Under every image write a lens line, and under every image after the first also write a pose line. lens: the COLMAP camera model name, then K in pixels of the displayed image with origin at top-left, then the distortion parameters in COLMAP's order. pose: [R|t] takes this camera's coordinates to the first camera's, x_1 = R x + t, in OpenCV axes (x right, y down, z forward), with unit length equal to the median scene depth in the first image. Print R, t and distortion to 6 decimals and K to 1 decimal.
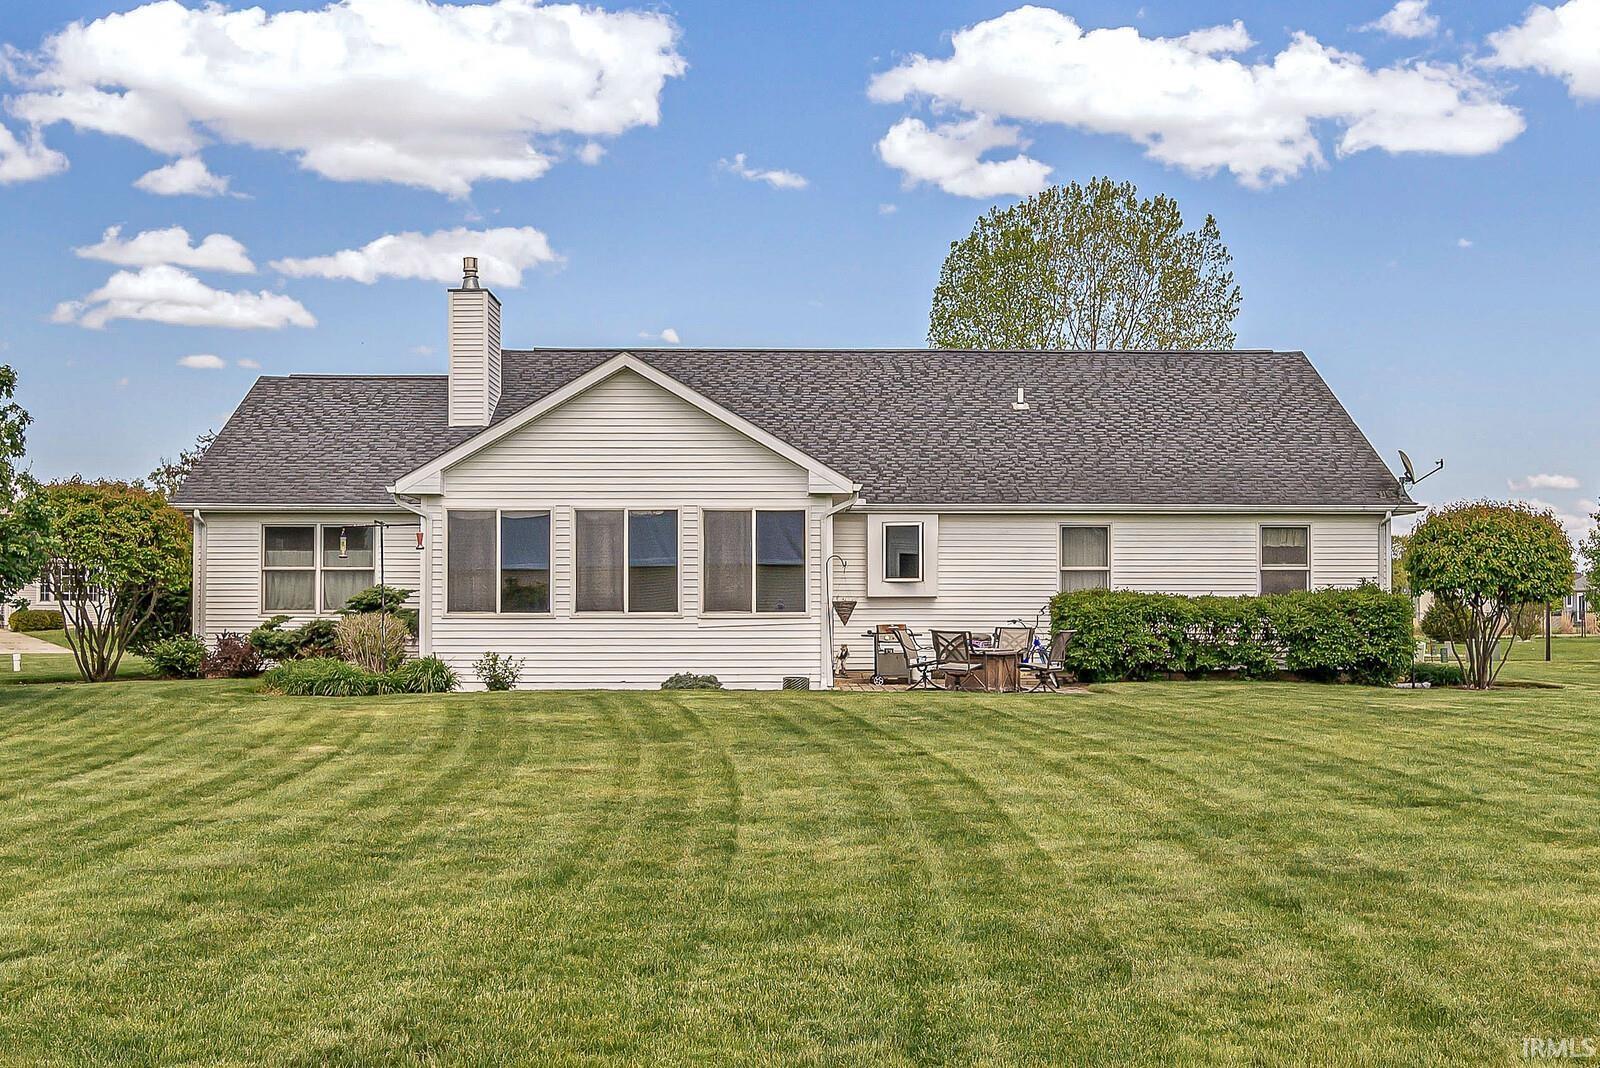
lens RADIAL K [[1686.8, 0, 800.0], [0, 1686.8, 534.0], [0, 0, 1]] dist [0.014532, 0.020226]
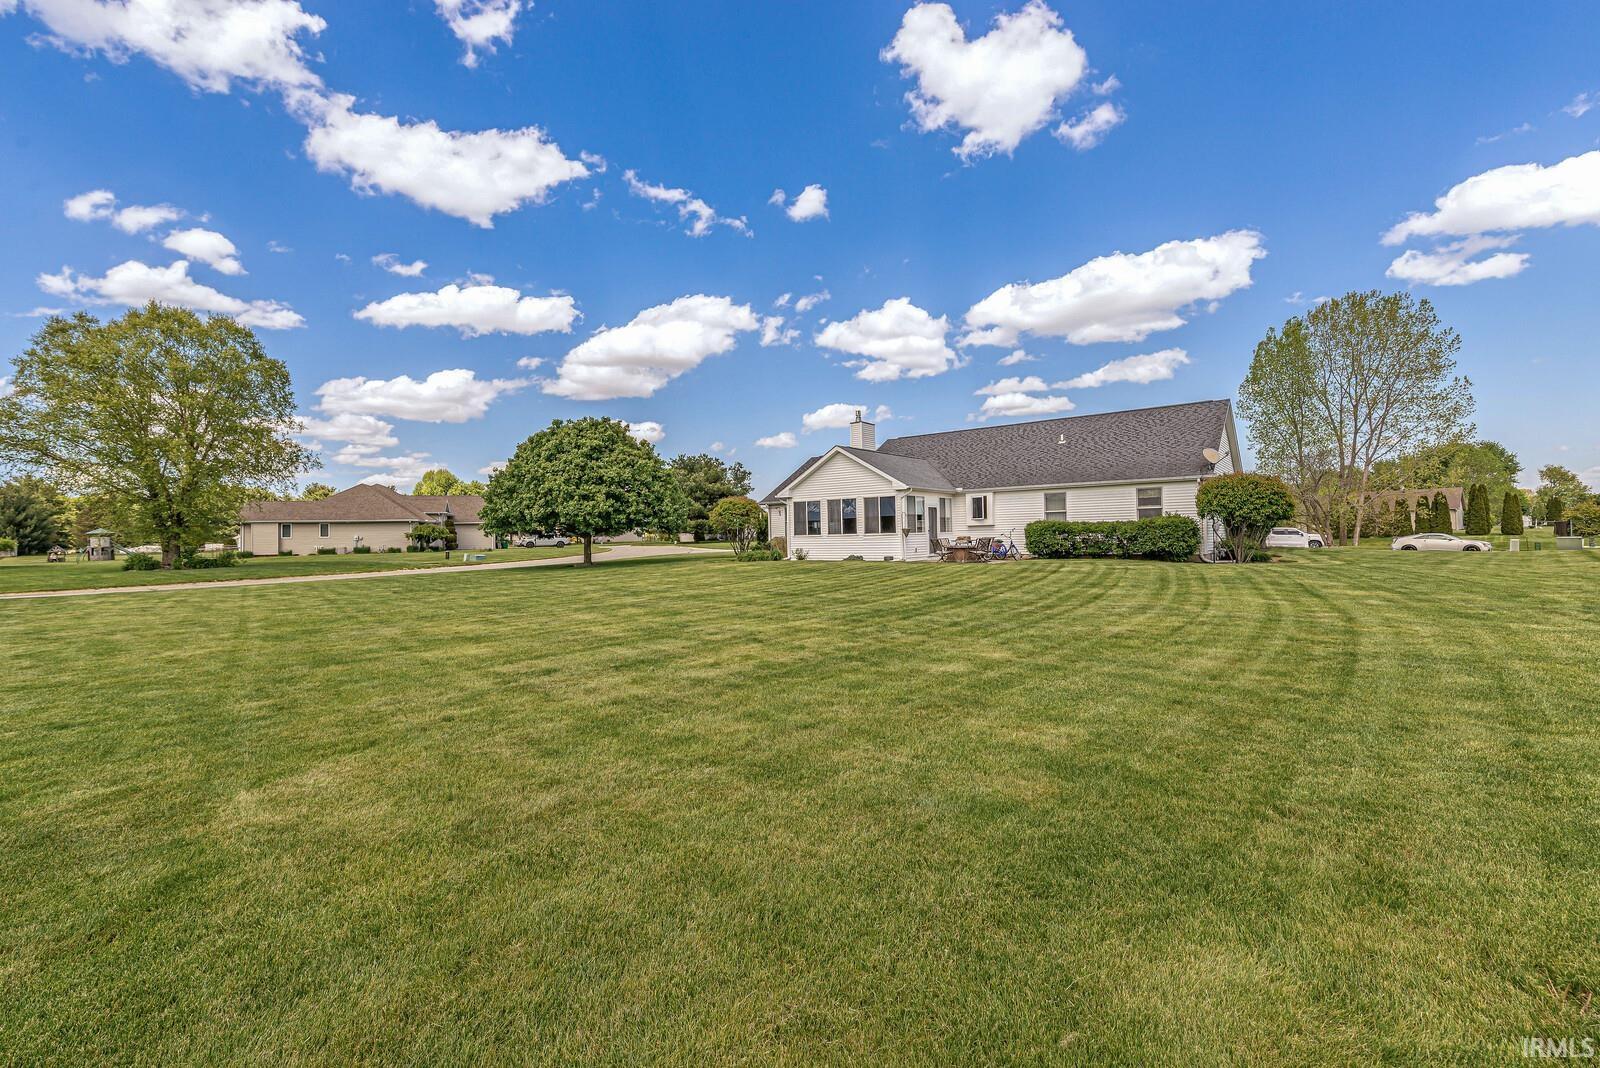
lens RADIAL K [[692.6, 0, 791.7], [0, 692.6, 509.0], [0, 0, 1]] dist [0.001366, 0.000013]
pose [[0.771009, -0.041064, -0.635499, 0.499812], [0.050577, 0.998715, -0.003171, 0.001654], [0.634813, -0.029697, 0.772095, 0.012934]]
